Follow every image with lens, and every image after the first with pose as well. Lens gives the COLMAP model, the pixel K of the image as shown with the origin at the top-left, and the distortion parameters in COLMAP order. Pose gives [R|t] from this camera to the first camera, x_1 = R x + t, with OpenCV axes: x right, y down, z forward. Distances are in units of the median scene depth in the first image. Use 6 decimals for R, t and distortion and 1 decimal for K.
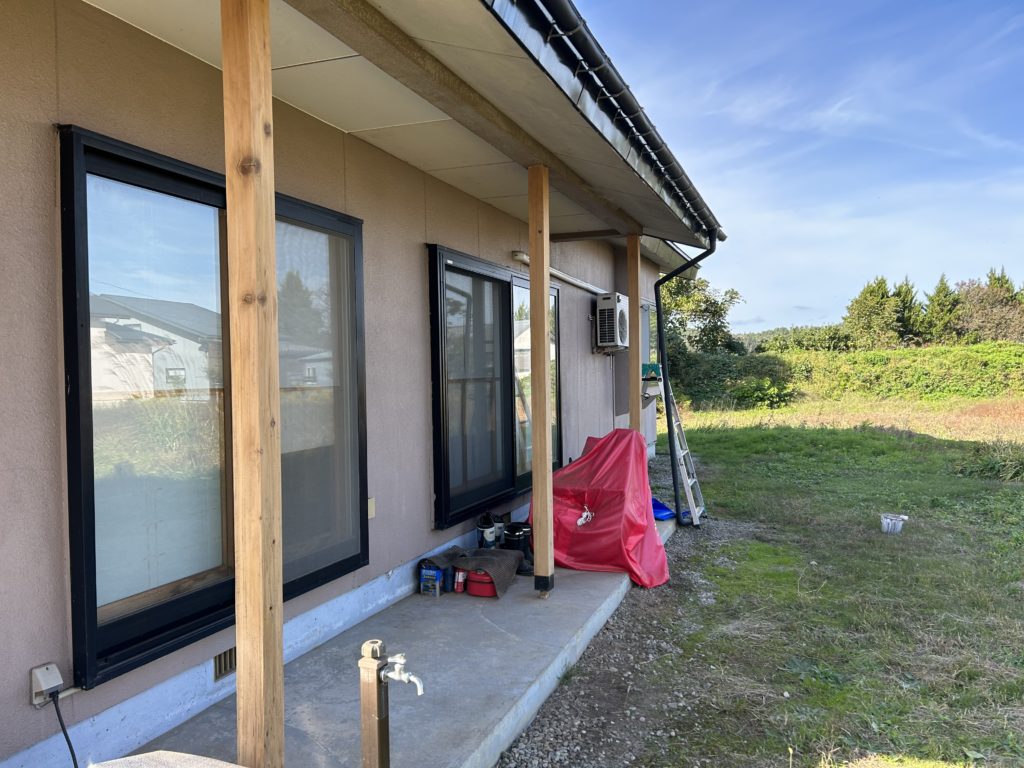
lens RADIAL K [[781.2, 0, 512.0], [0, 781.2, 384.0], [0, 0, 1]] dist [0.066186, -0.061788]
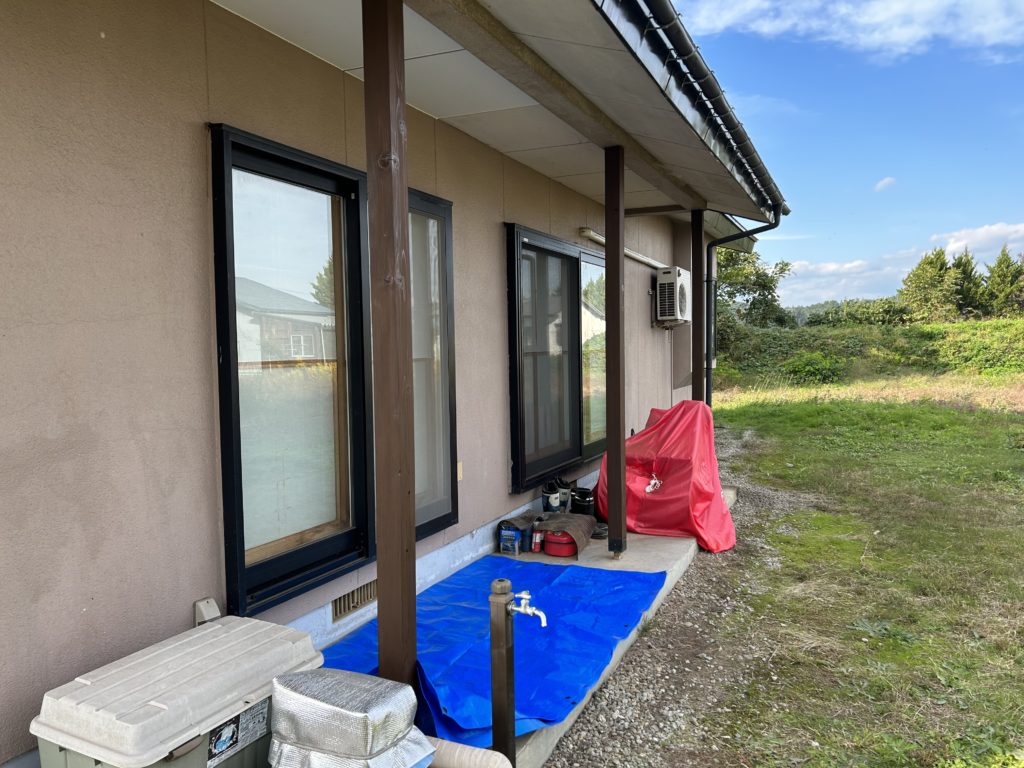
lens RADIAL K [[781.2, 0, 512.0], [0, 781.2, 384.0], [0, 0, 1]] dist [0.066186, -0.061788]
pose [[0.998495, 0.003311, -0.054736, -0.043544], [-0.001504, 0.999454, 0.033014, 0.002190], [0.054816, -0.032882, 0.997955, -0.054921]]
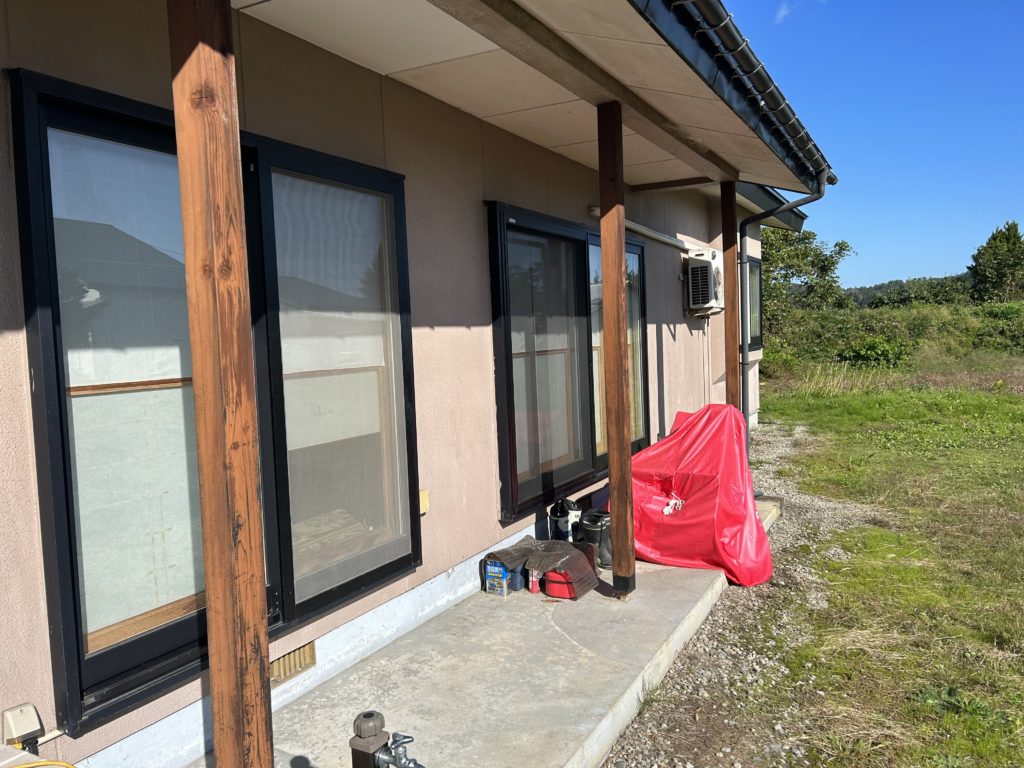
lens RADIAL K [[786.8, 0, 510.2], [0, 786.8, 380.0], [0, 0, 1]] dist [0.051937, -0.046150]
pose [[0.992176, -0.017803, -0.123568, 0.027476], [0.022754, 0.998989, 0.038770, -0.011096], [0.122753, -0.041278, 0.991578, 0.115973]]
